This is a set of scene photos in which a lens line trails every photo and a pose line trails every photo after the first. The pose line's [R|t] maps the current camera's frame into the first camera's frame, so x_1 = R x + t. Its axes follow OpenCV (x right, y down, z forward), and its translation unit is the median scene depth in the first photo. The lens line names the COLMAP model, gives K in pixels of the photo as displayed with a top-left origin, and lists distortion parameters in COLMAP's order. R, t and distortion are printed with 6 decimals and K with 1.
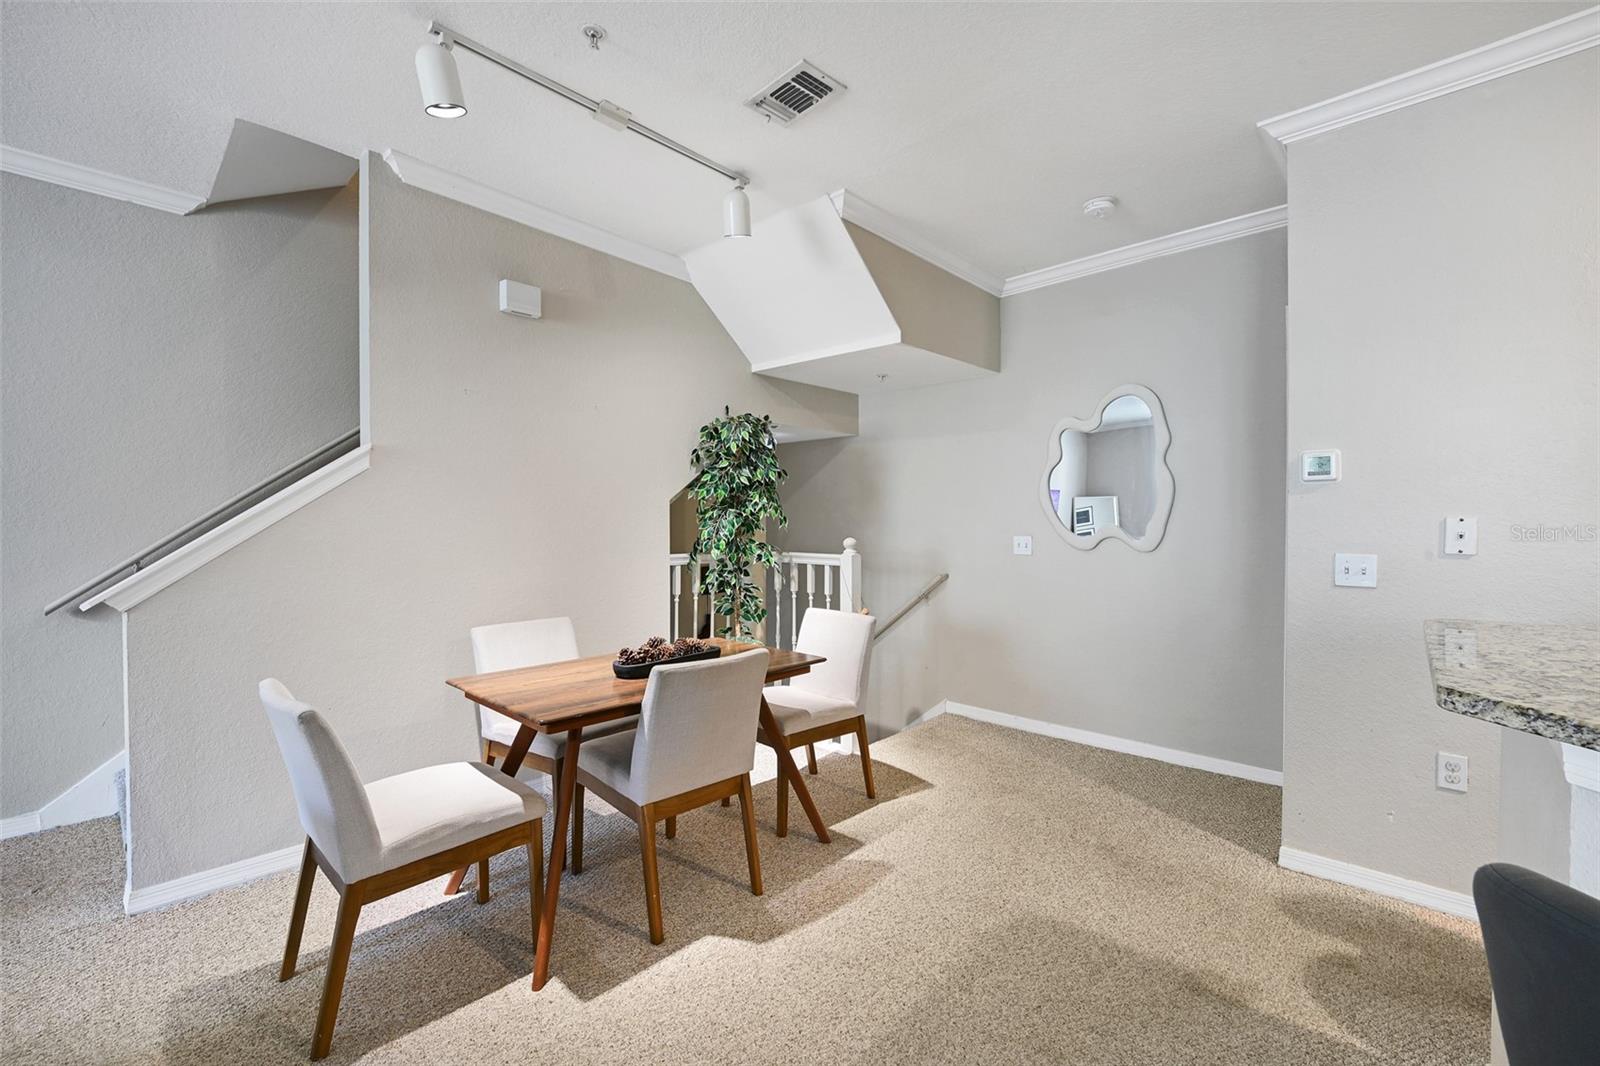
lens RADIAL K [[669.0, 0, 797.3], [0, 669.0, 531.8], [0, 0, 1]] dist [-0.016192, -0.001379]
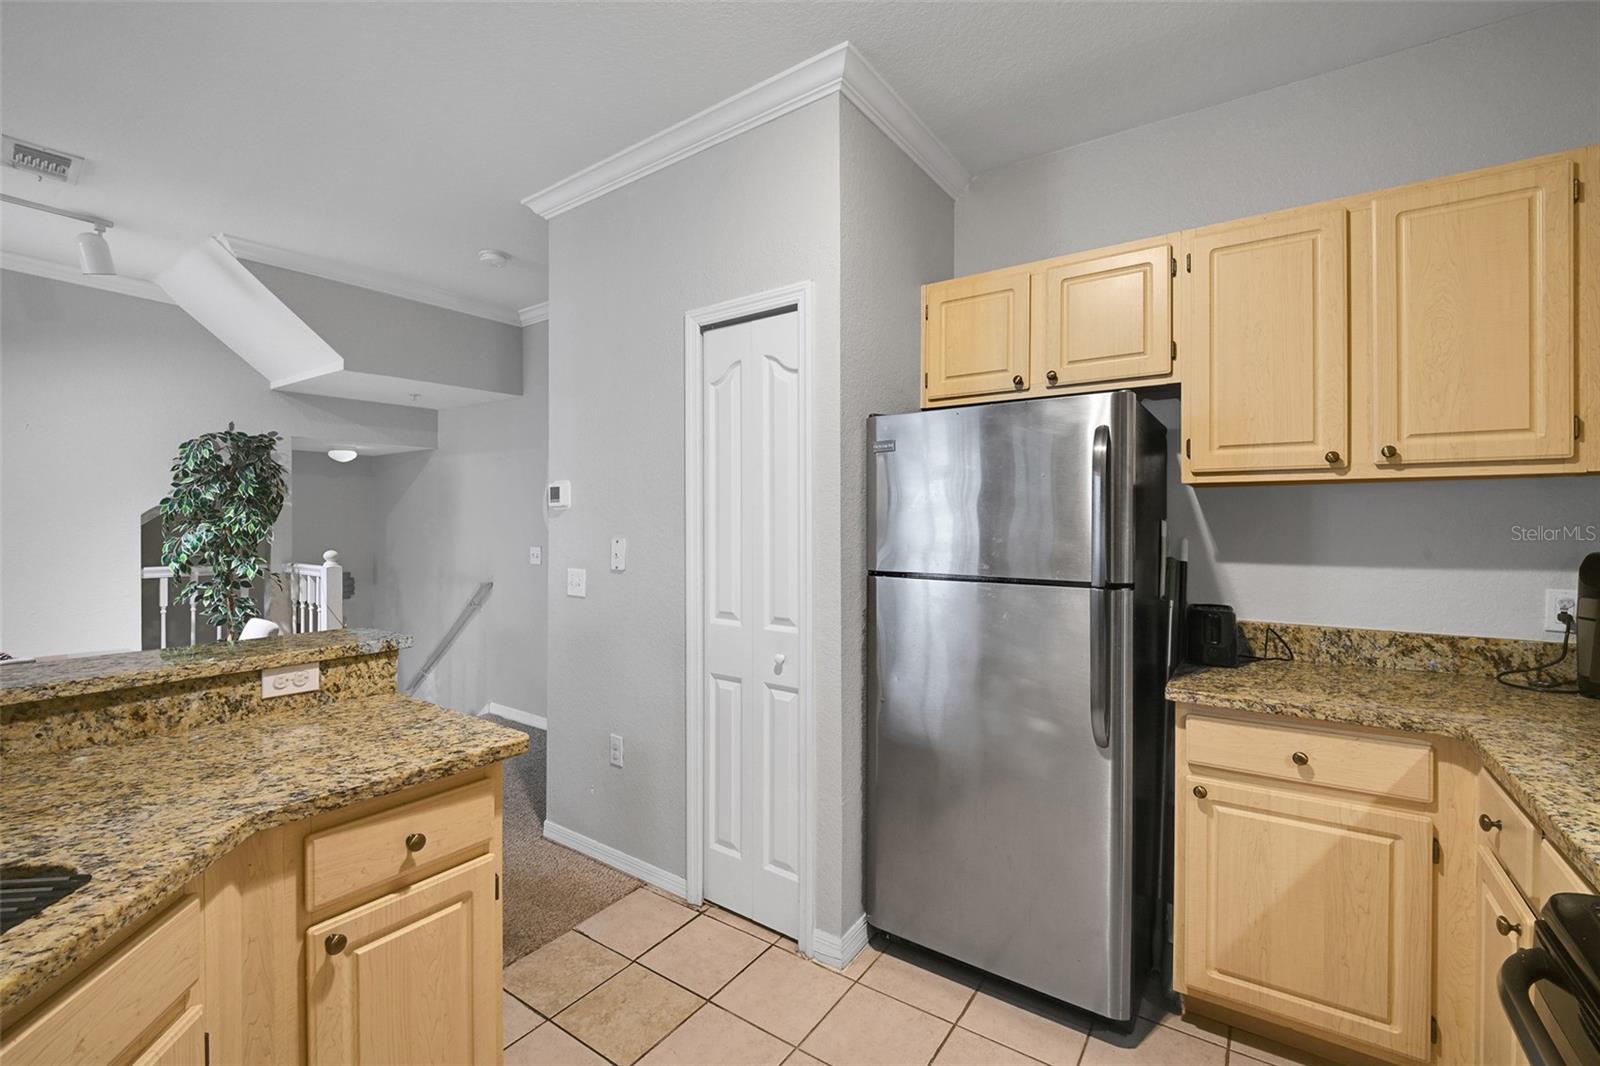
lens RADIAL K [[669.0, 0, 803.4], [0, 669.0, 520.6], [0, 0, 1]] dist [-0.016192, -0.001379]
pose [[0.989052, -0.000068, 0.147568, 0.690517], [0.001897, 0.999923, -0.012253, -0.024451], [-0.147556, 0.012399, 0.988976, -0.157944]]
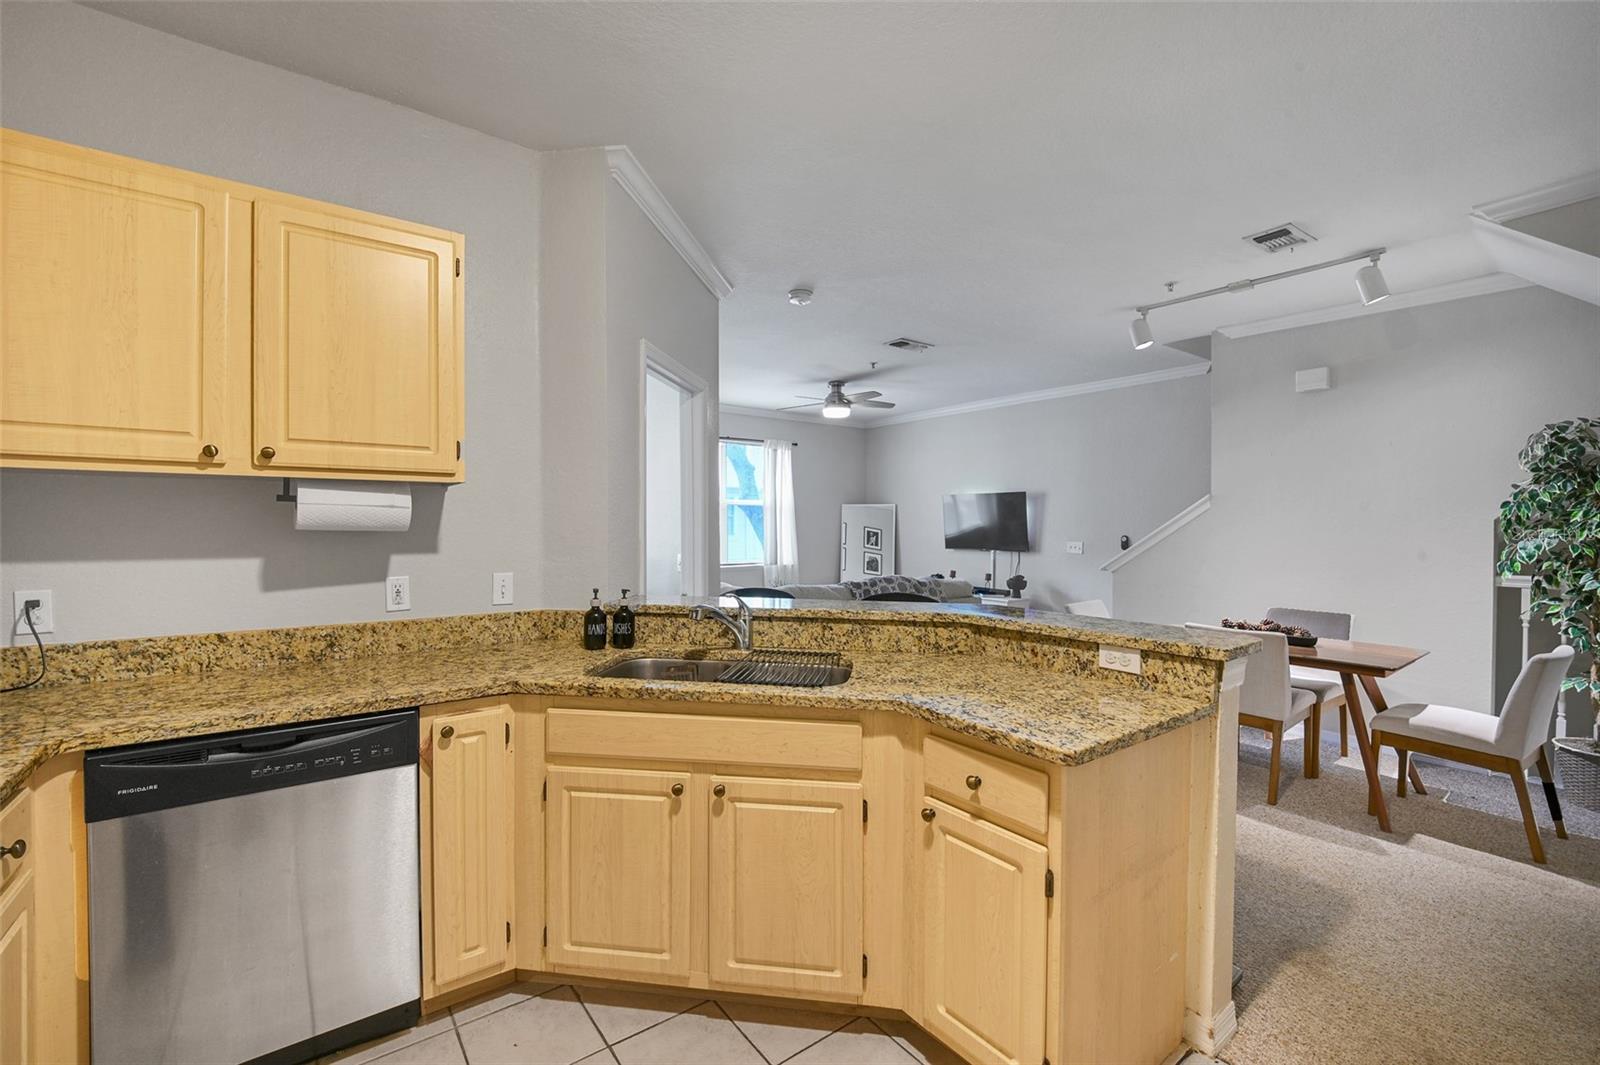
lens RADIAL K [[669.0, 0, 798.5], [0, 669.0, 530.7], [0, 0, 1]] dist [-0.016192, -0.001379]
pose [[-0.190201, 0.005724, -0.981728, 0.982632], [-0.012654, 0.999886, 0.008281, -0.026534], [0.981664, 0.013998, -0.190107, 0.179611]]
